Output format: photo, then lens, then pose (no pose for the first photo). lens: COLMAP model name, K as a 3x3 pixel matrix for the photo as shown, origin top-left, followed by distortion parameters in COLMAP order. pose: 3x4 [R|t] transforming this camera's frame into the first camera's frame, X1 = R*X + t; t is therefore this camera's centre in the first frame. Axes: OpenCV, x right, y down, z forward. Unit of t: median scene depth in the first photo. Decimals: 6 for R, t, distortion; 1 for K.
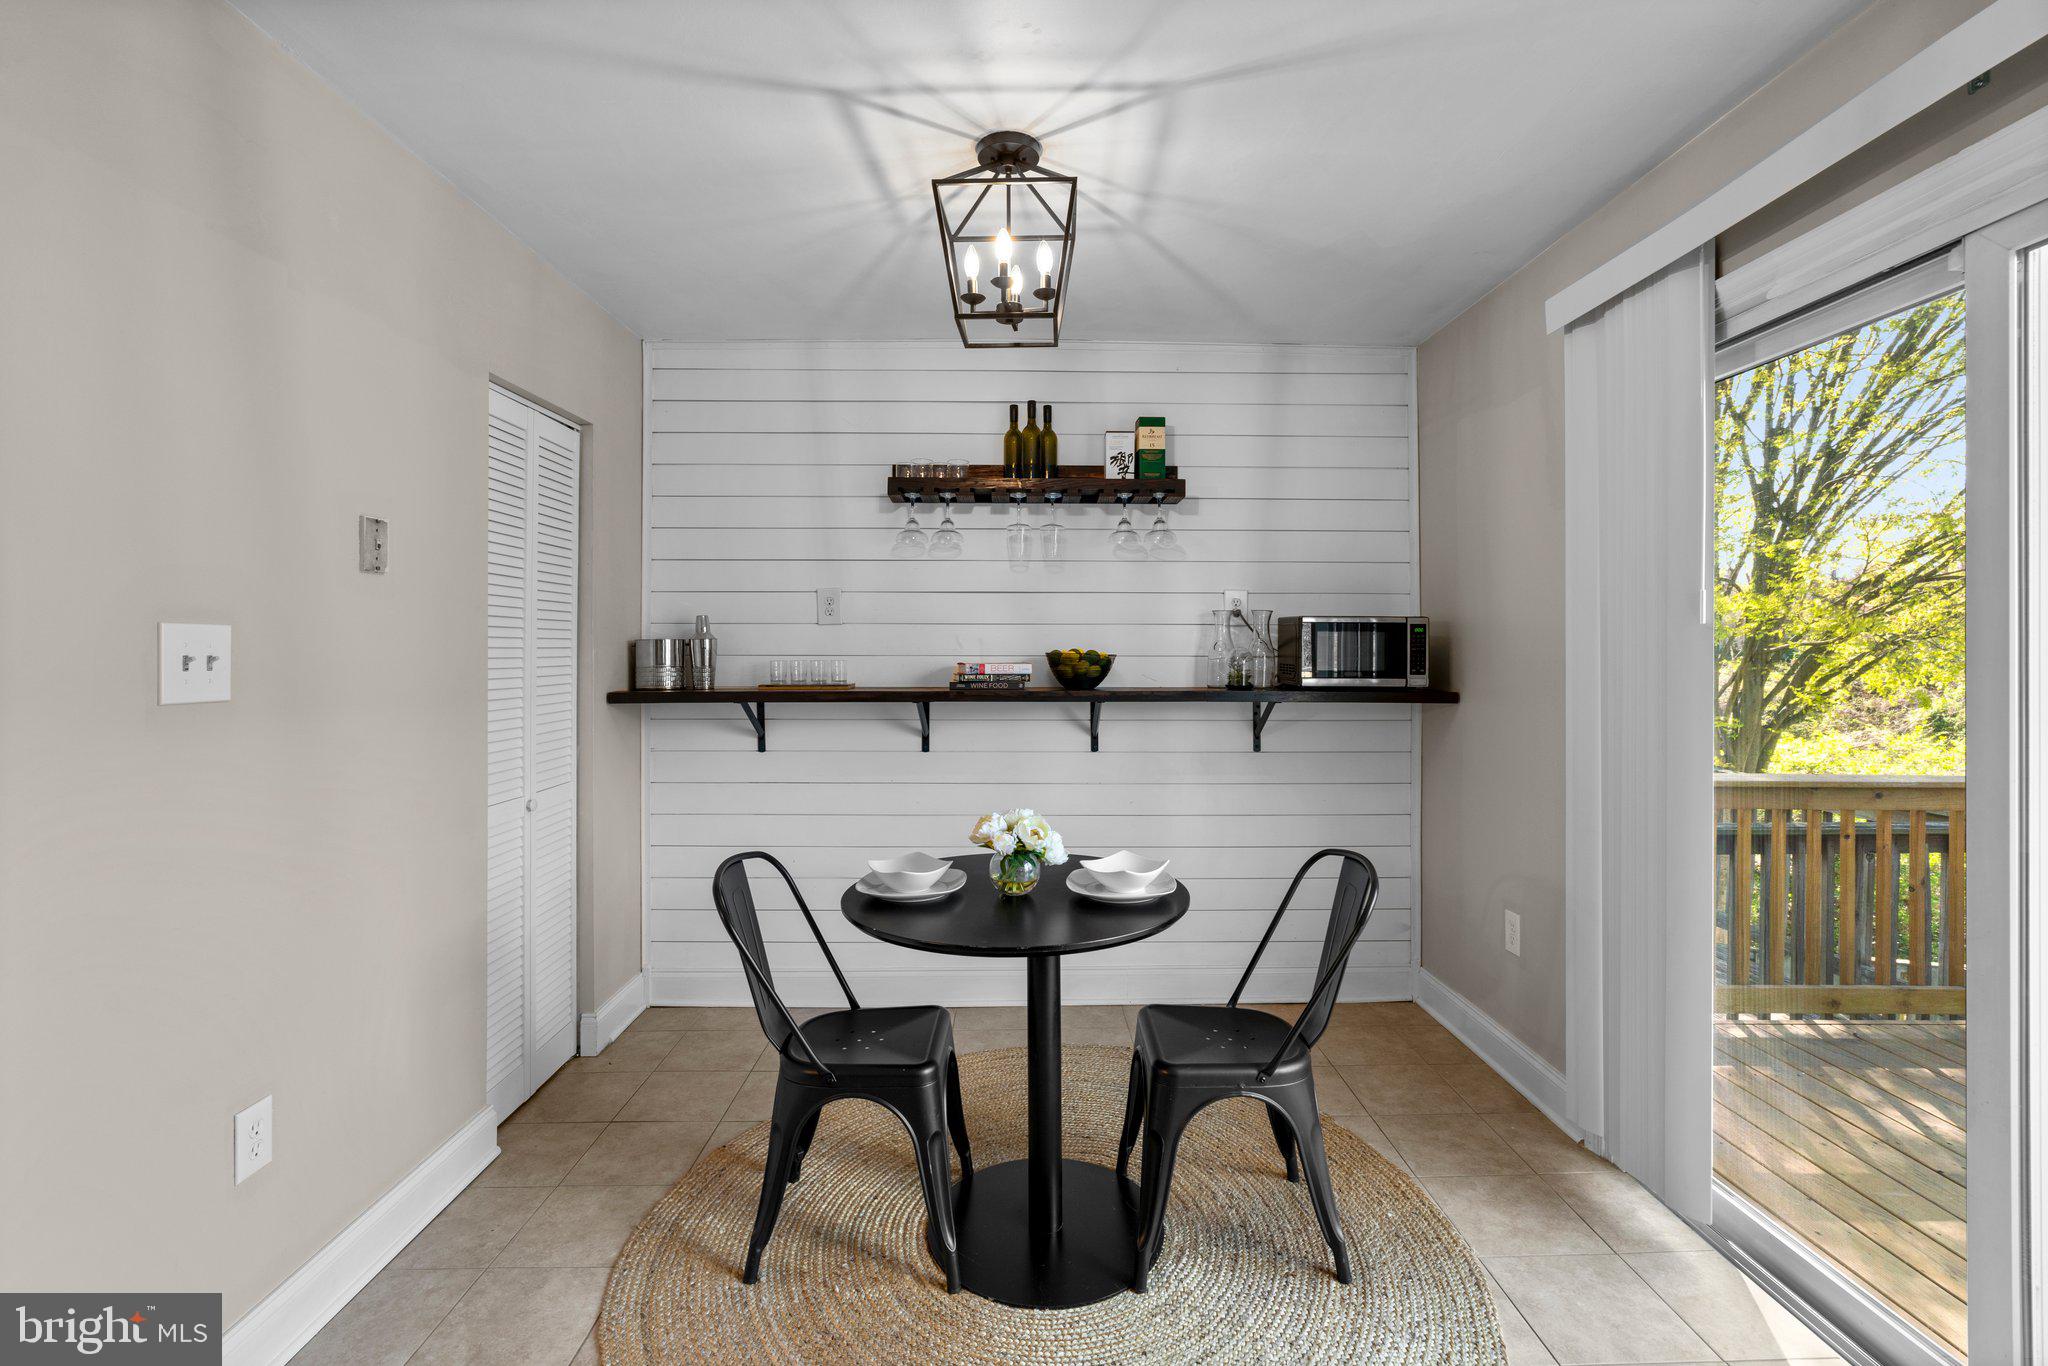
lens RADIAL K [[915.2, 0, 1029.0], [0, 915.2, 650.8], [0, 0, 1]] dist [-0.021291, -0.000046]
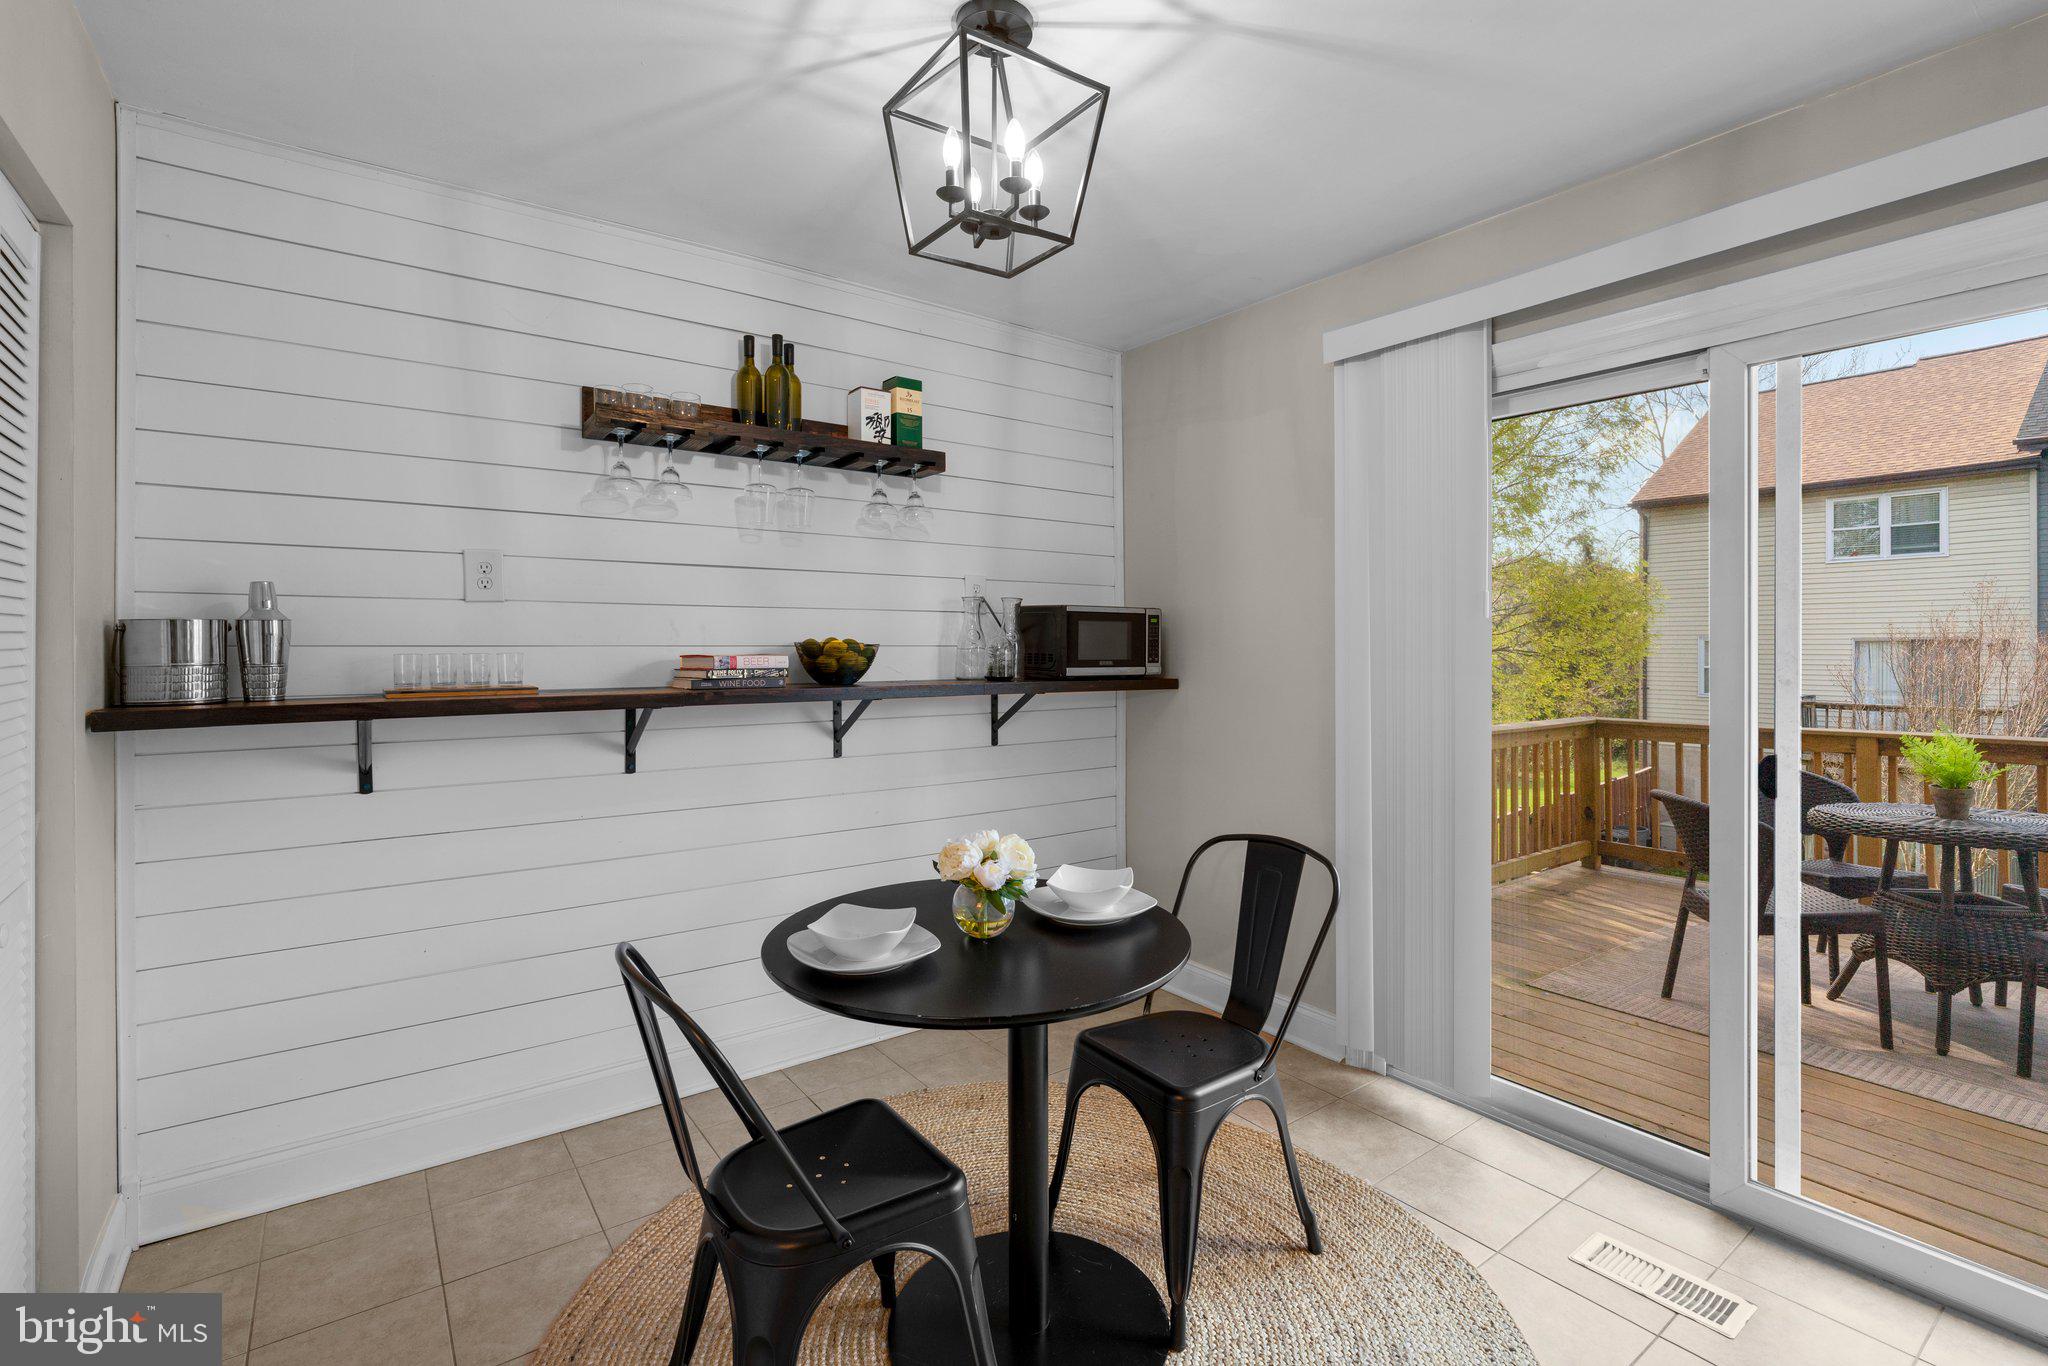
lens RADIAL K [[926.6, 0, 1032.9], [0, 926.6, 645.5], [0, 0, 1]] dist [-0.029503, 0.012925]
pose [[0.812621, -0.002032, 0.582789, -0.292997], [-0.000529, 0.999991, 0.004224, 0.001457], [-0.582793, -0.003741, 0.812612, 0.192956]]
